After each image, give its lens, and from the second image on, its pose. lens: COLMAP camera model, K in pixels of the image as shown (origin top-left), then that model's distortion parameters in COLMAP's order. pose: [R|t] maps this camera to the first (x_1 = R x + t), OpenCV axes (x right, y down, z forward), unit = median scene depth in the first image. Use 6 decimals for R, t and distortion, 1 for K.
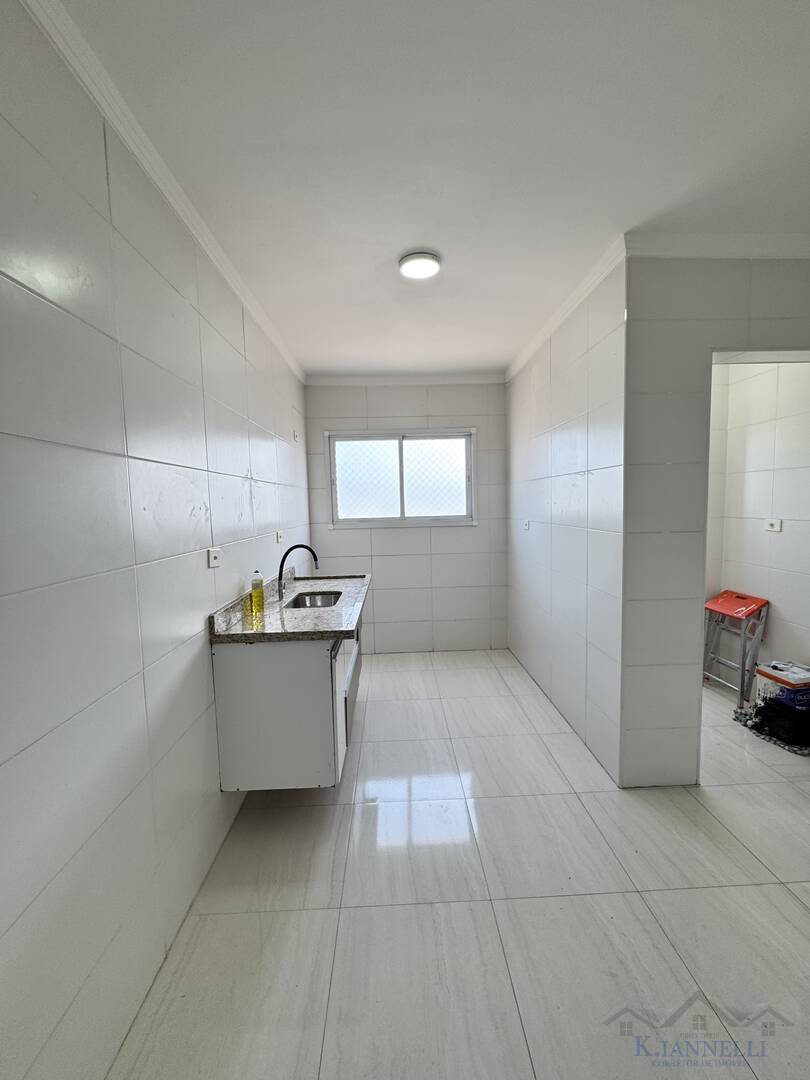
lens RADIAL K [[433.0, 0, 405.7], [0, 433.0, 538.5], [0, 0, 1]] dist [-0.003819, 0.000166]
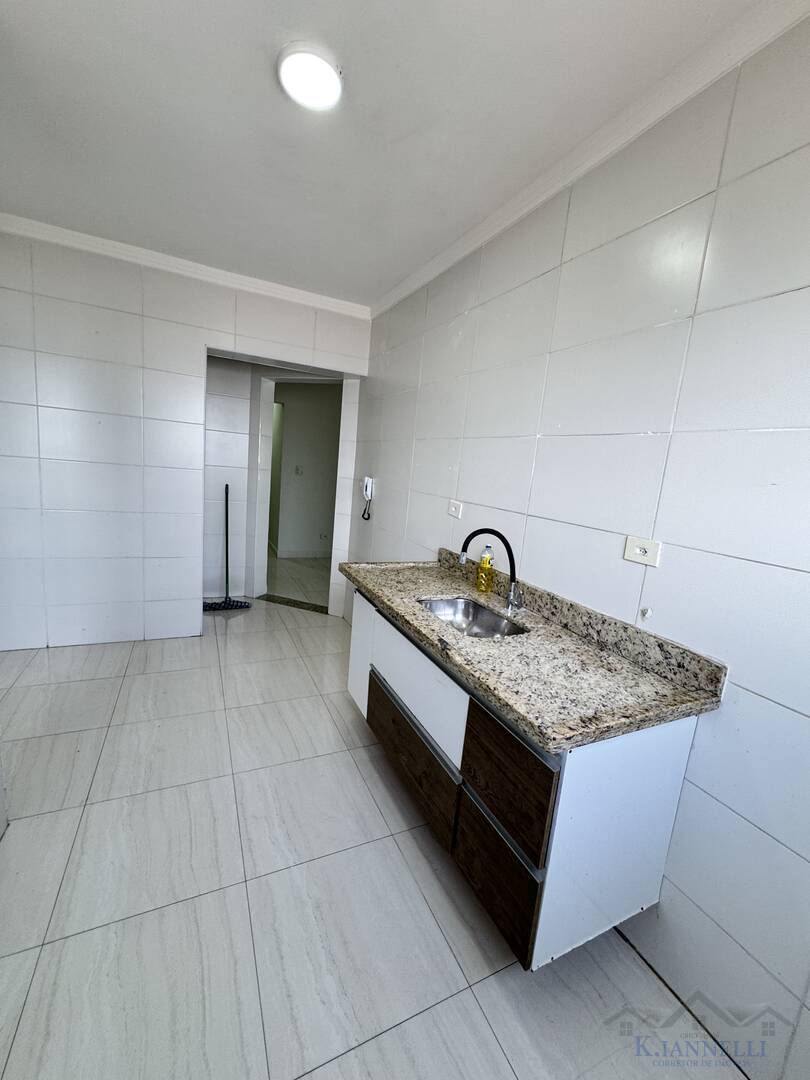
lens RADIAL K [[433.0, 0, 405.7], [0, 433.0, 538.5], [0, 0, 1]] dist [-0.003819, 0.000166]
pose [[-0.913153, 0.011963, -0.407442, 0.090059], [-0.097370, 0.964230, 0.246536, -0.077110], [0.395817, 0.264797, -0.879324, 0.961426]]
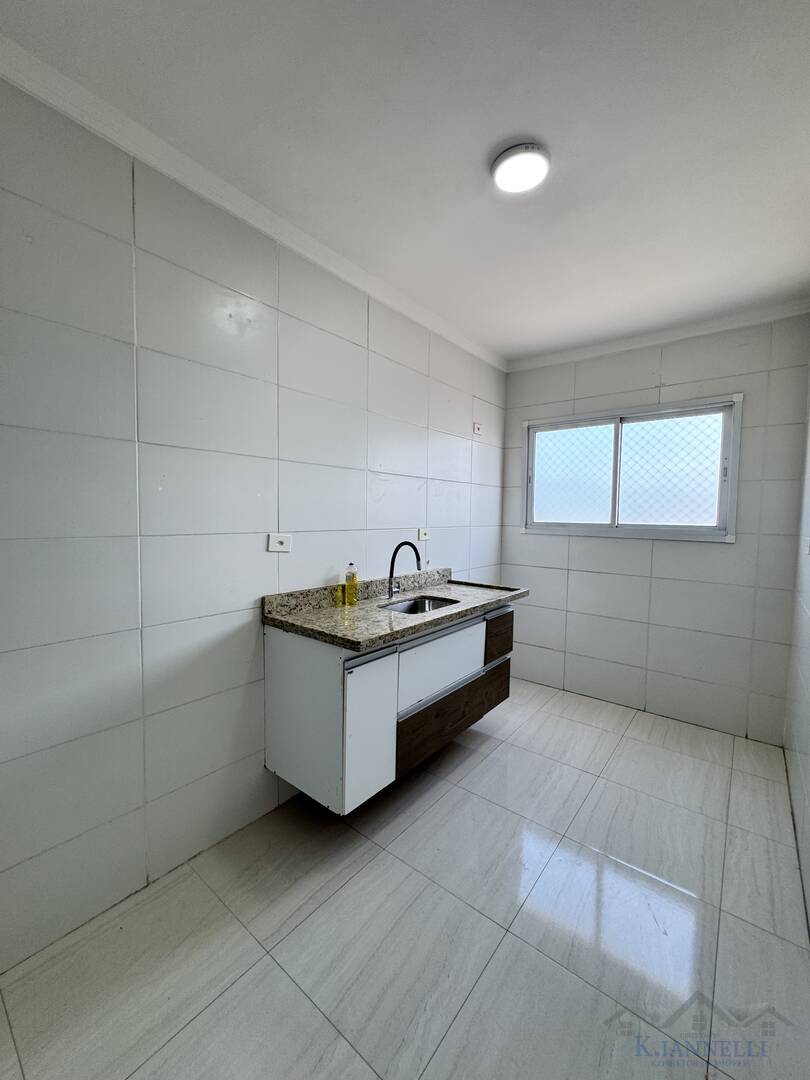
lens RADIAL K [[433.0, 0, 405.7], [0, 433.0, 538.5], [0, 0, 1]] dist [-0.003819, 0.000166]
pose [[0.760481, 0.075260, -0.644984, 0.214586], [-0.086547, 0.996147, 0.014191, -0.003166], [0.643567, 0.045030, 0.764064, 0.185853]]
